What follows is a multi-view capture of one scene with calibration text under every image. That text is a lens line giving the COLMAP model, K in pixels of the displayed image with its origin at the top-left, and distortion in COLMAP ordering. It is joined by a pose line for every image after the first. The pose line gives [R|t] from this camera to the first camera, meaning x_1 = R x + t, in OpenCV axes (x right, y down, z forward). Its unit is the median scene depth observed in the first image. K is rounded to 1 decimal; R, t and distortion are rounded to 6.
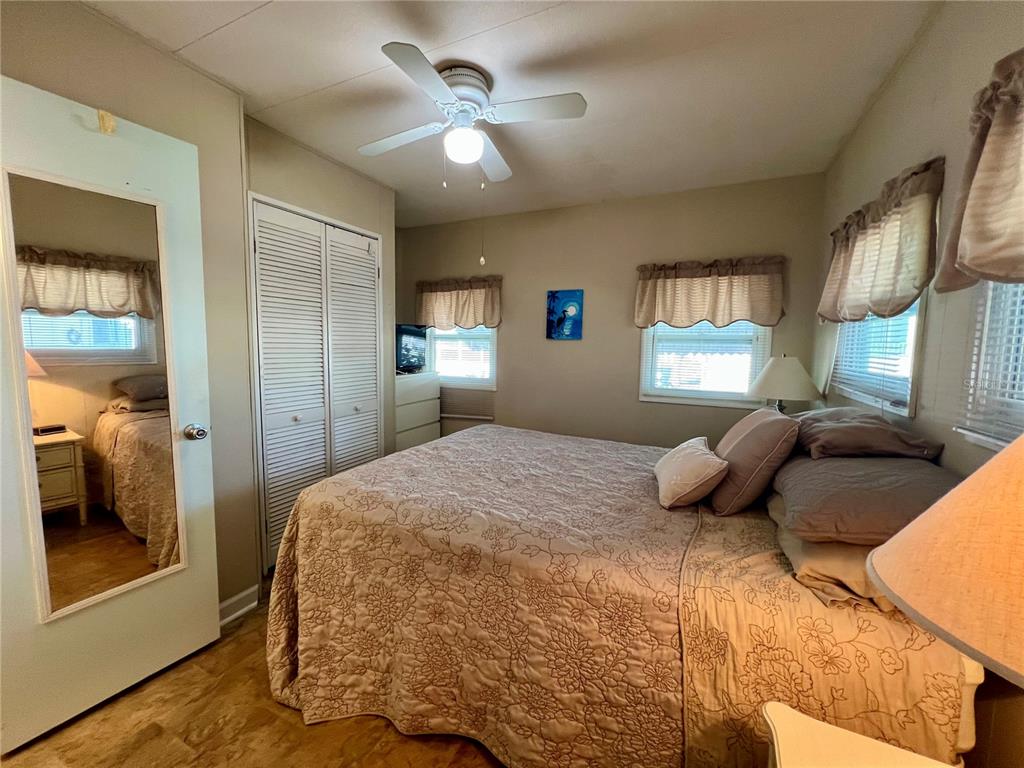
lens RADIAL K [[410.9, 0, 515.2], [0, 410.9, 381.0], [0, 0, 1]] dist [-0.003041, 0.000679]
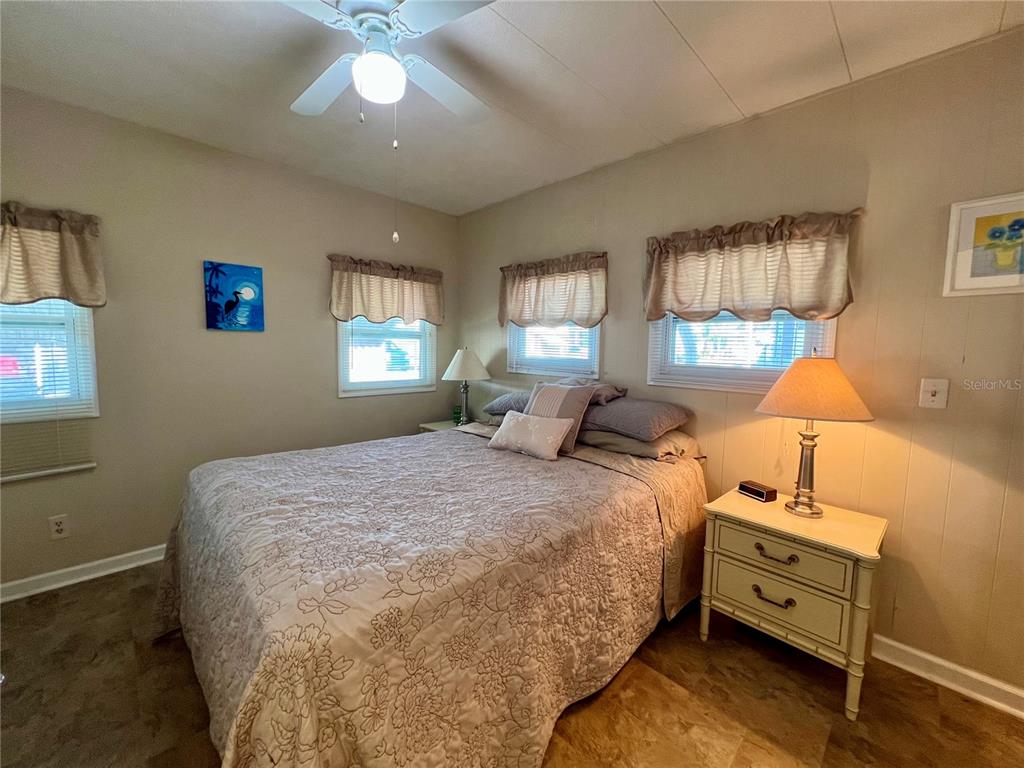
lens RADIAL K [[410.9, 0, 509.1], [0, 410.9, 381.3], [0, 0, 1]] dist [-0.003041, 0.000679]
pose [[0.350276, -0.091605, 0.932156, -0.503857], [0.069395, 0.995009, 0.071705, -0.034885], [-0.934072, 0.039570, 0.354885, 0.336129]]
